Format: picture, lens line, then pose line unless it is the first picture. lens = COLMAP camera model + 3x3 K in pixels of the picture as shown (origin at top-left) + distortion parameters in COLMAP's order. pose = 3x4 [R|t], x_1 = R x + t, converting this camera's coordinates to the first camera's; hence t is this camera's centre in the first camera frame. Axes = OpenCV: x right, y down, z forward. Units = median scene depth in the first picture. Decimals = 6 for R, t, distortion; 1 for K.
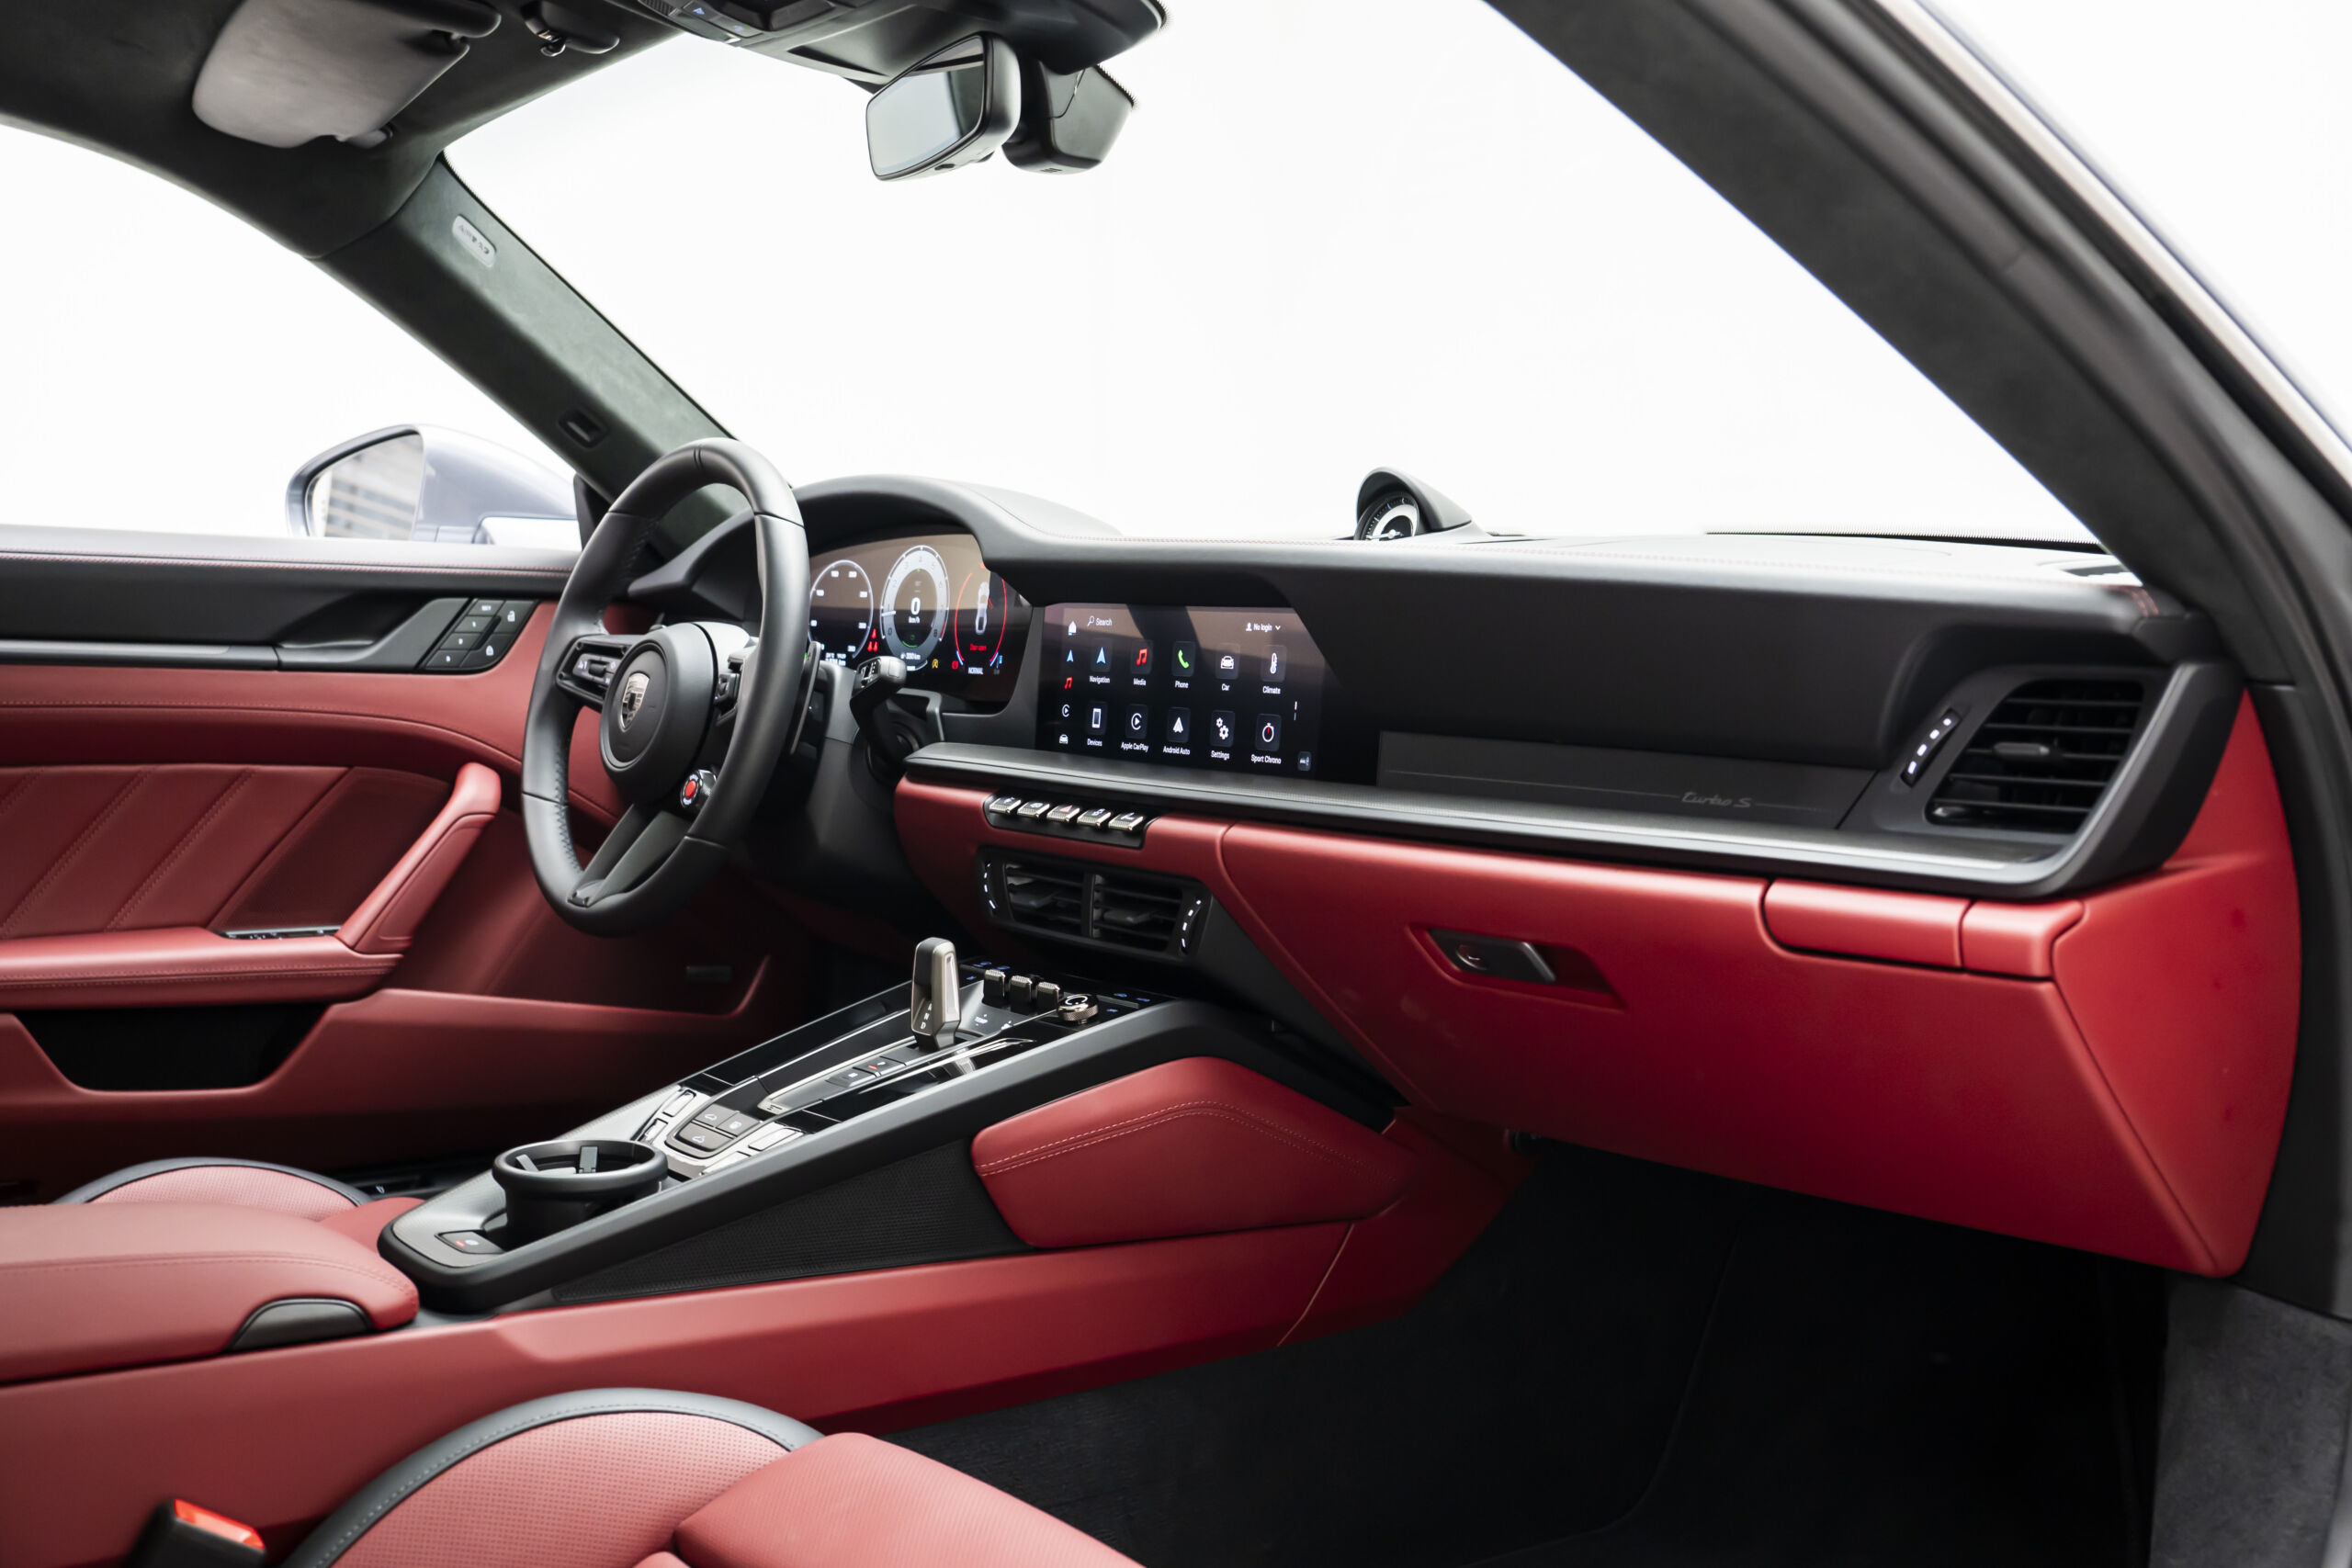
lens RADIAL K [[2322.8, 0, 1176.0], [0, 2322.8, 784.0], [0, 0, 1]] dist [-0.089768, -0.000431]
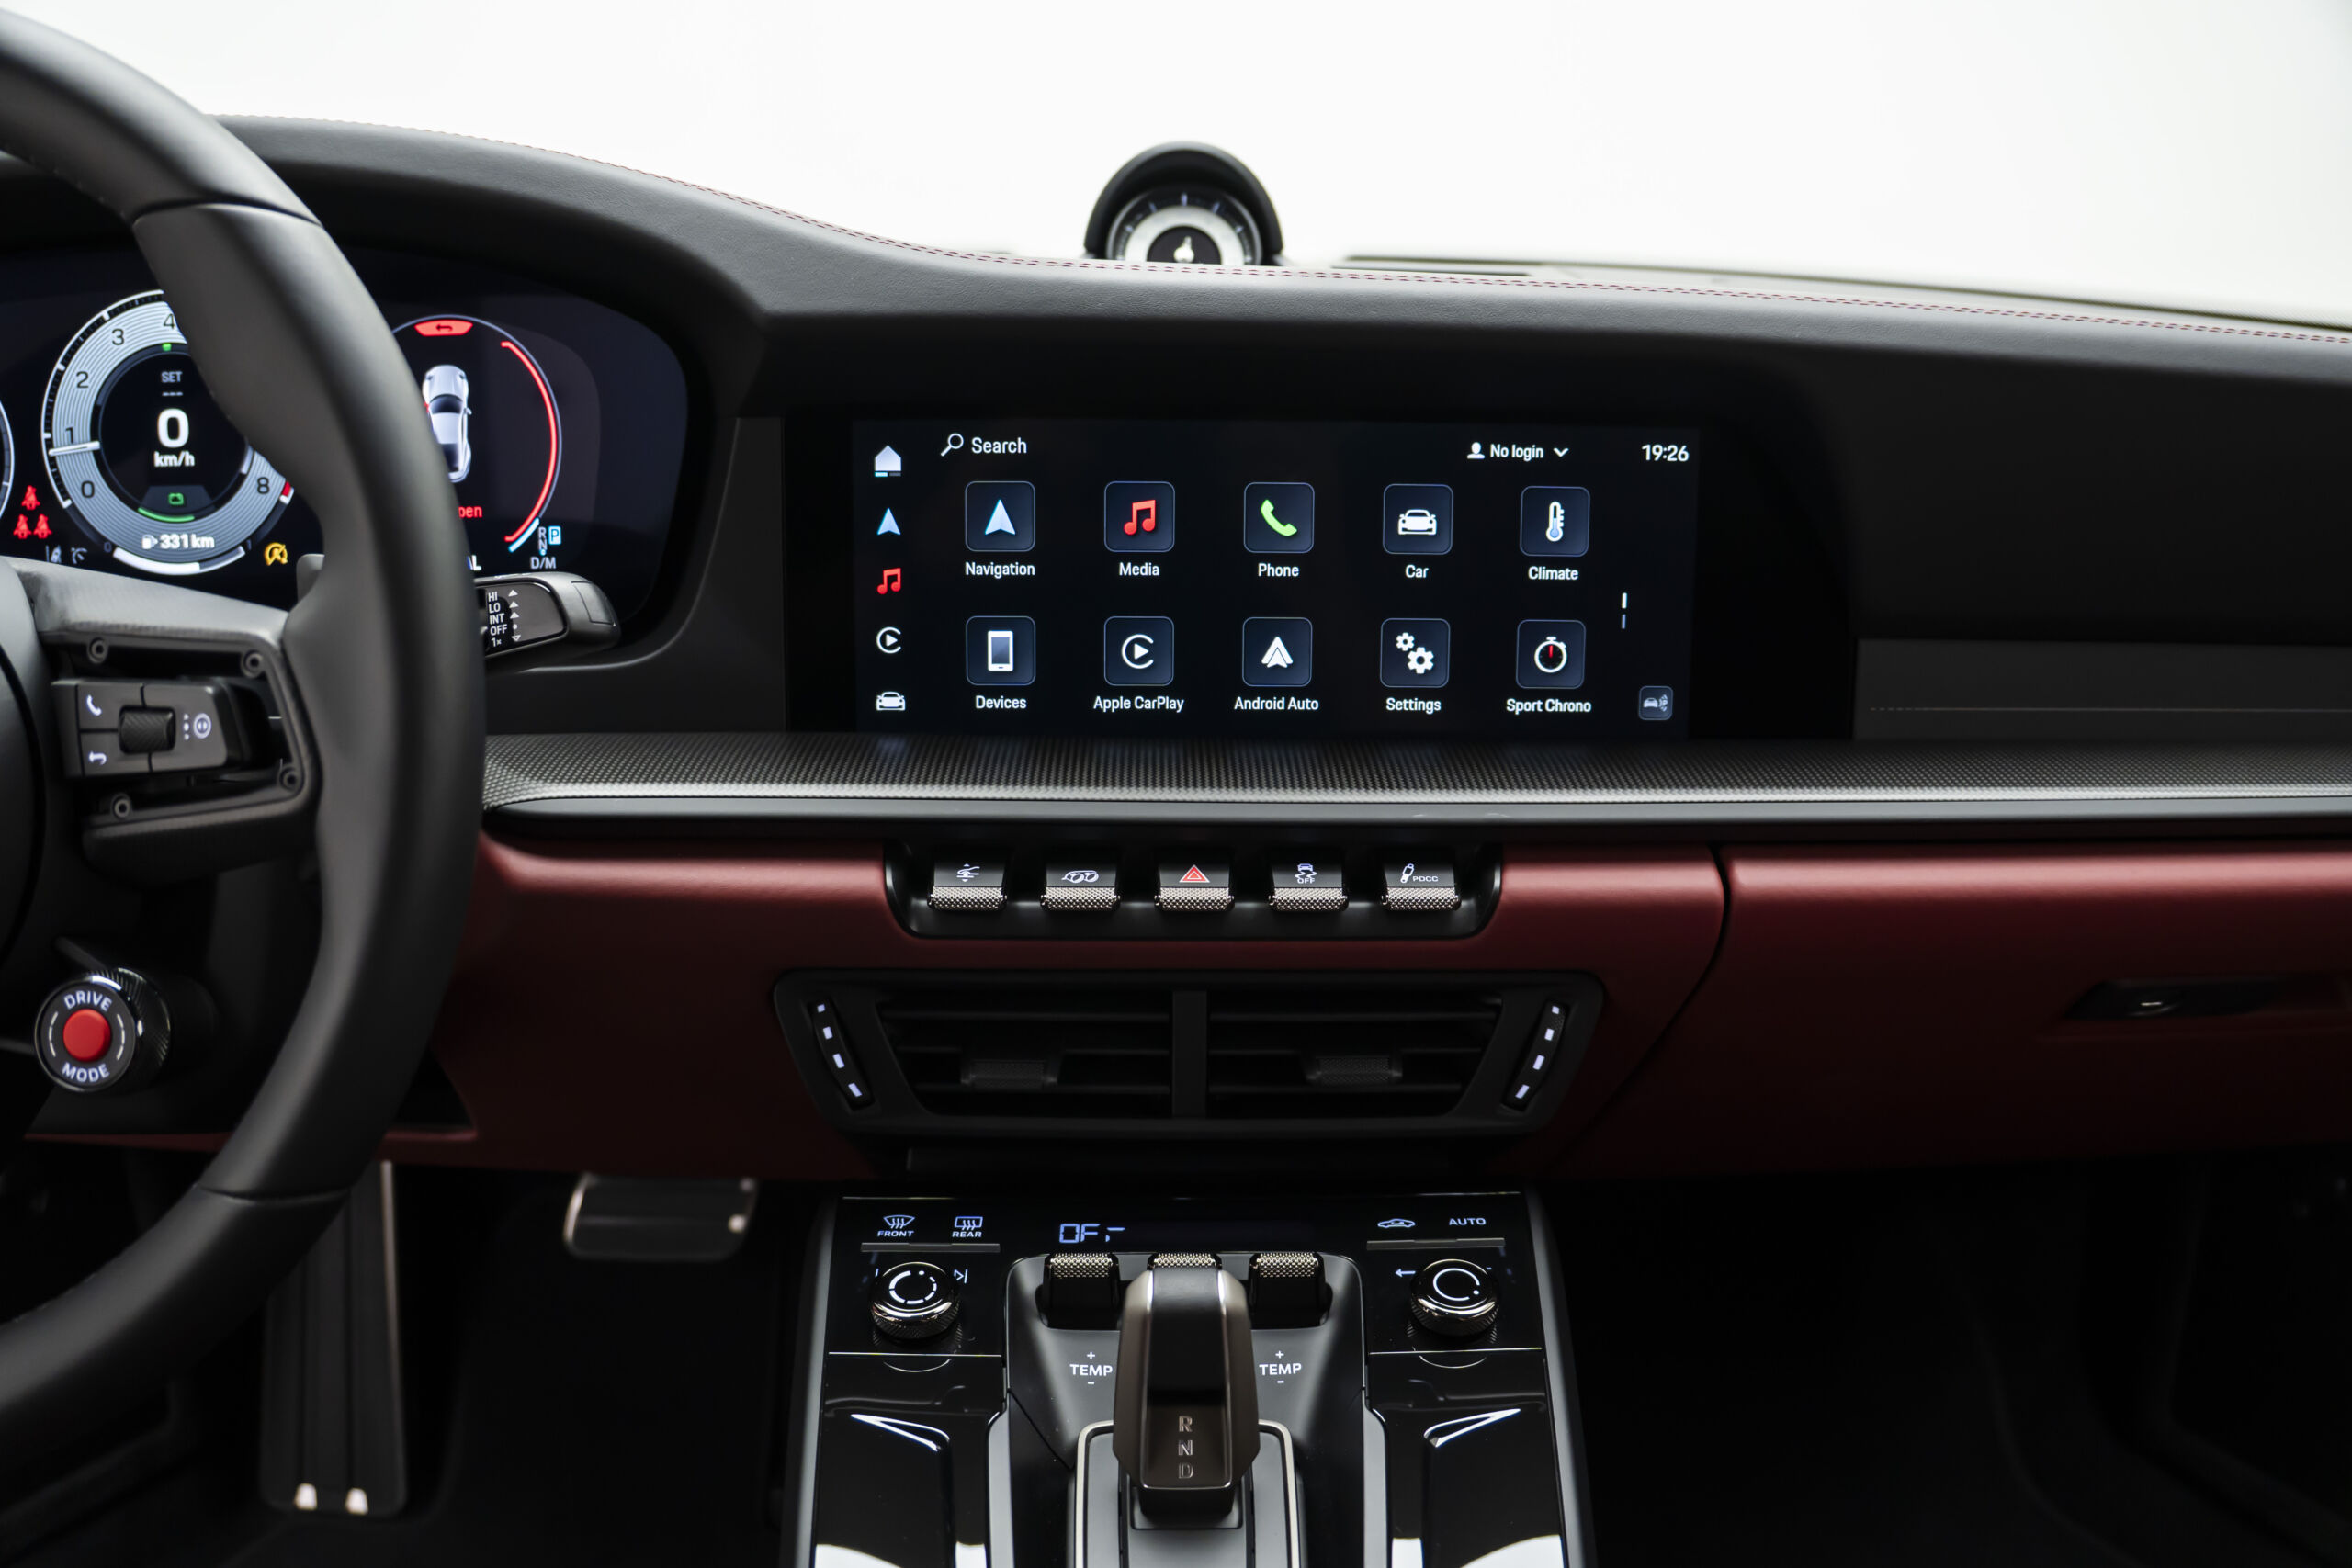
lens RADIAL K [[1885.9, 0, 1176.0], [0, 1885.9, 784.0], [0, 0, 1]] dist [-0.202287, 0.113471]
pose [[0.619586, -0.208491, 0.756733, -0.320033], [0.066076, 0.974510, 0.214391, -0.085139], [-0.782143, -0.082832, 0.617569, 0.765110]]
